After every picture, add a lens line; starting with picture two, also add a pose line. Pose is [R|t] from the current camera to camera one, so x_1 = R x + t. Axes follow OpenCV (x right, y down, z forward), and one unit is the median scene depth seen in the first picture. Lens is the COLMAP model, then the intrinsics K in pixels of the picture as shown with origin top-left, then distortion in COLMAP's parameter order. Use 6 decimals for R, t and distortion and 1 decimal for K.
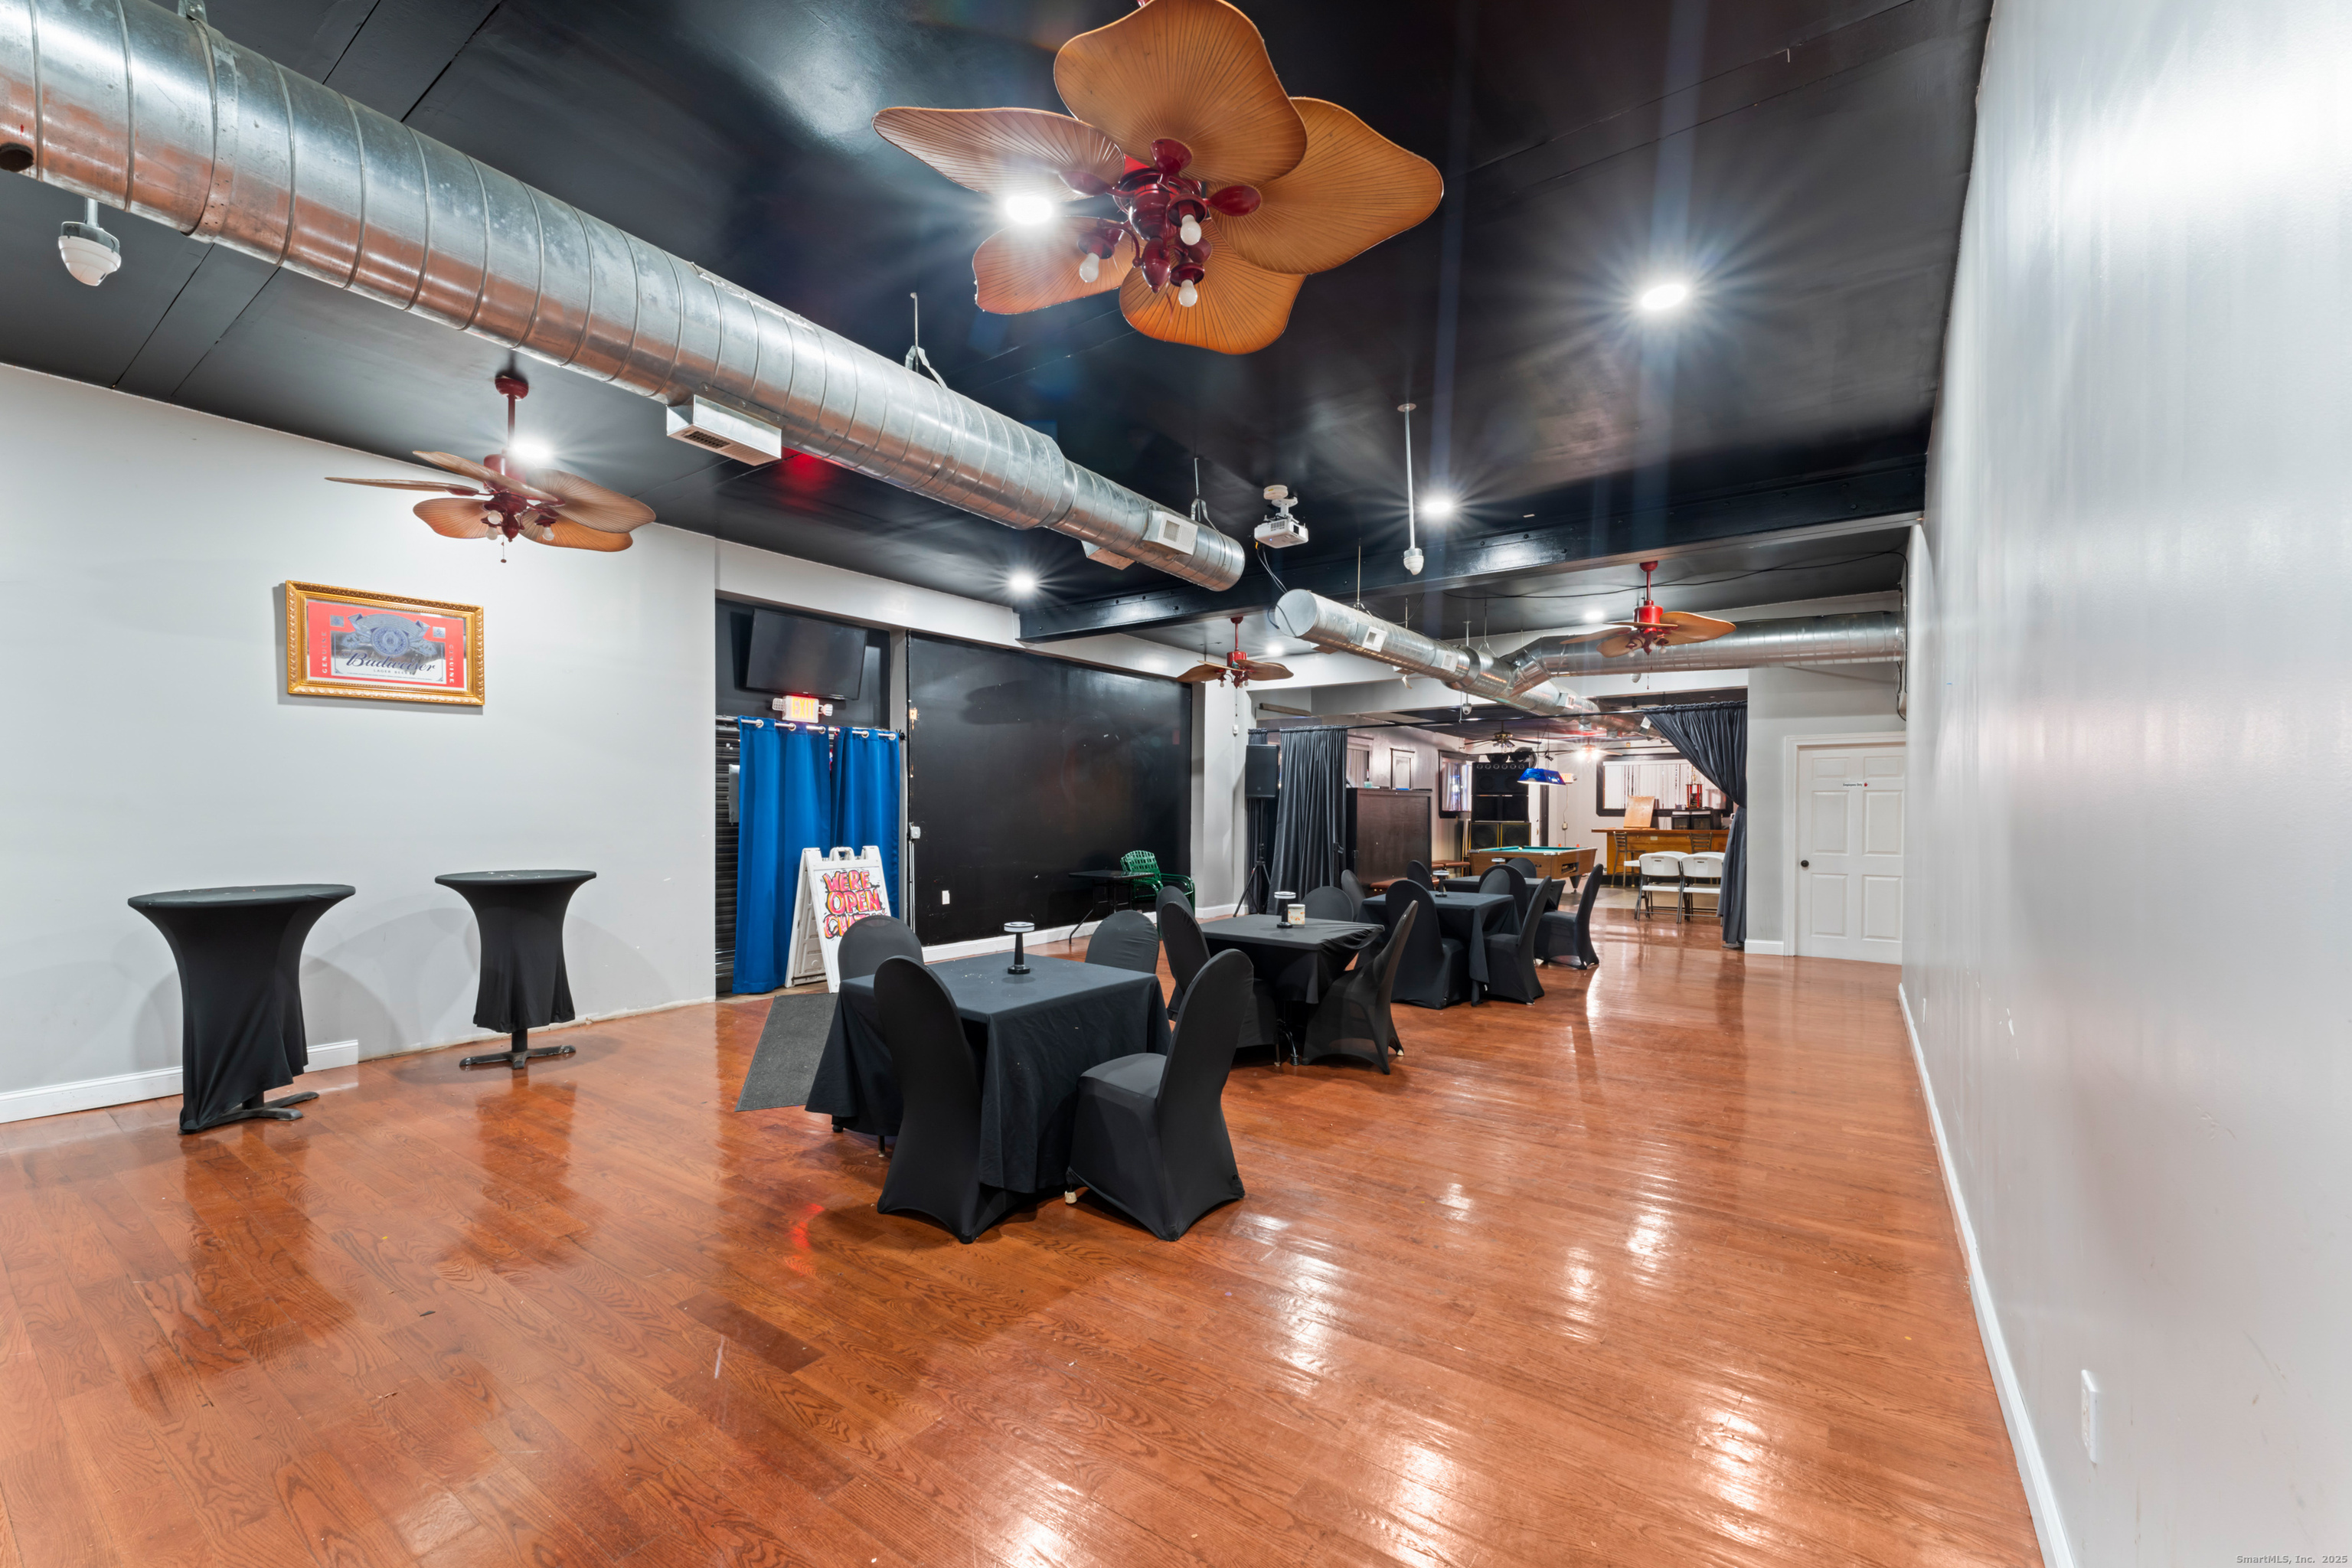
lens RADIAL K [[943.1, 0, 1173.1], [0, 943.1, 805.1], [0, 0, 1]] dist [0.001076, -0.000216]
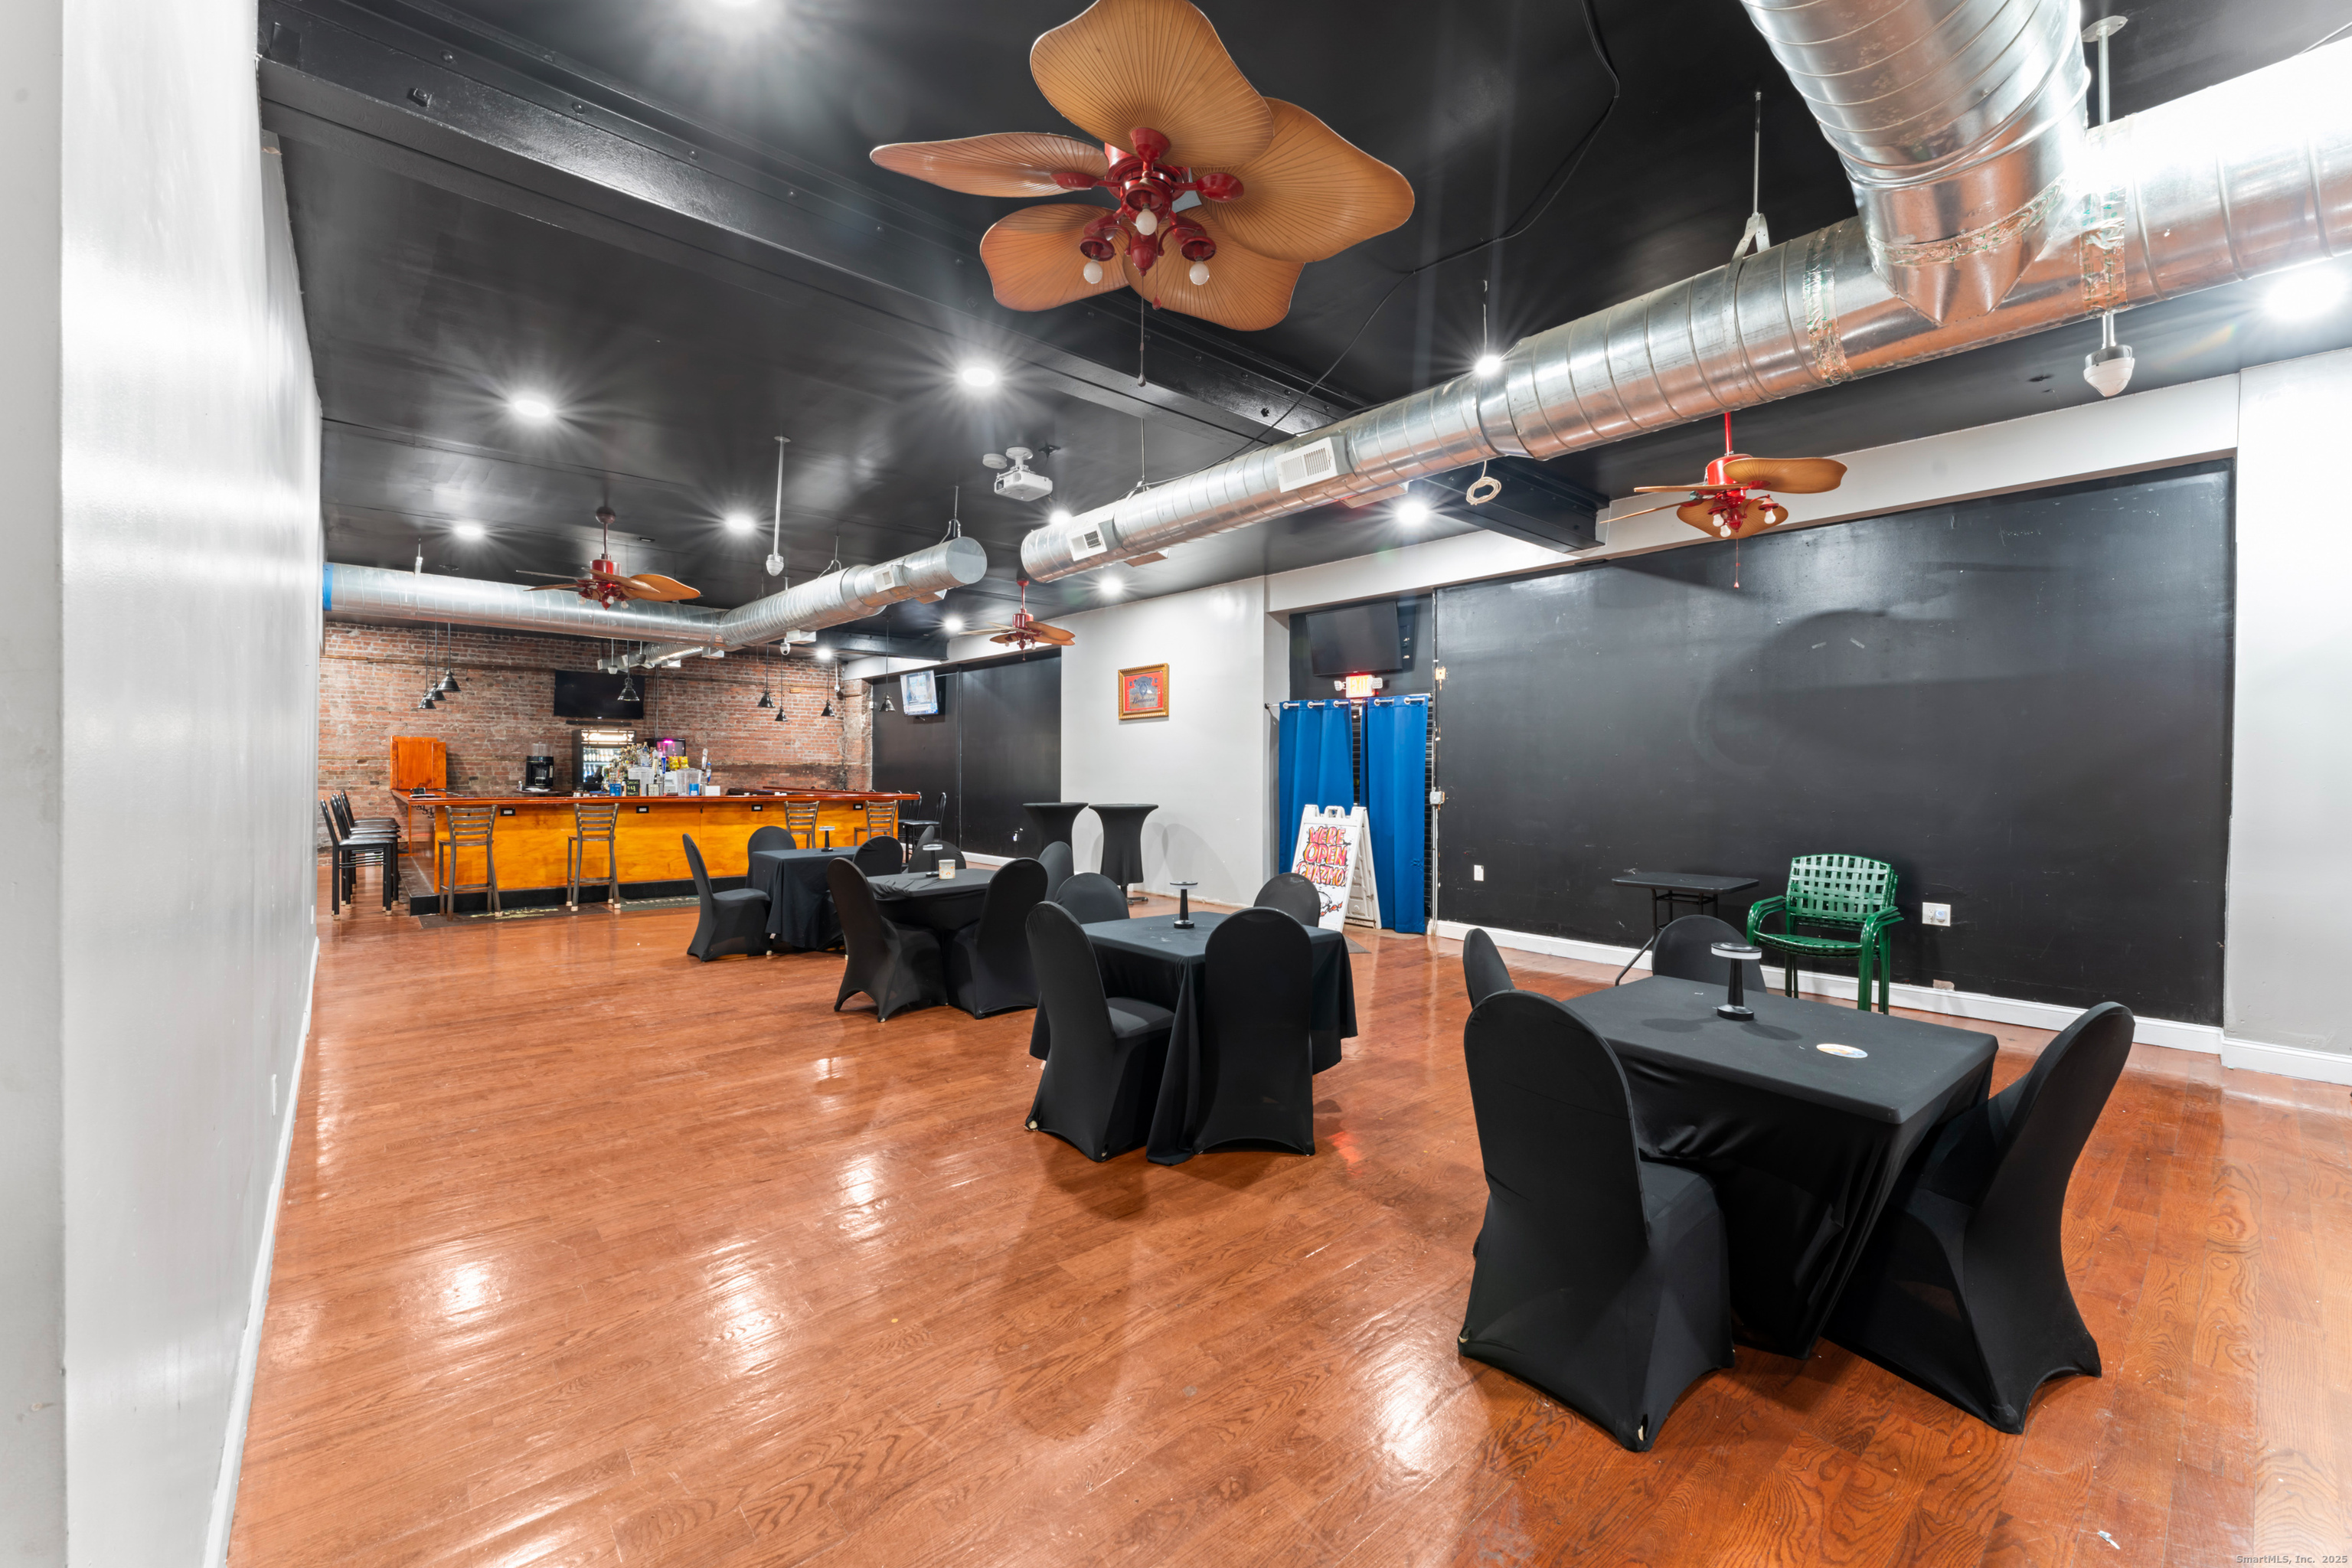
lens RADIAL K [[932.6, 0, 1181.4], [0, 932.6, 777.0], [0, 0, 1]] dist [-0.000145, -0.000040]
pose [[-0.235292, 0.004933, -0.971912, 0.810503], [-0.005780, 0.999962, 0.006475, 0.003701], [0.971908, 0.007141, -0.235254, 1.118152]]
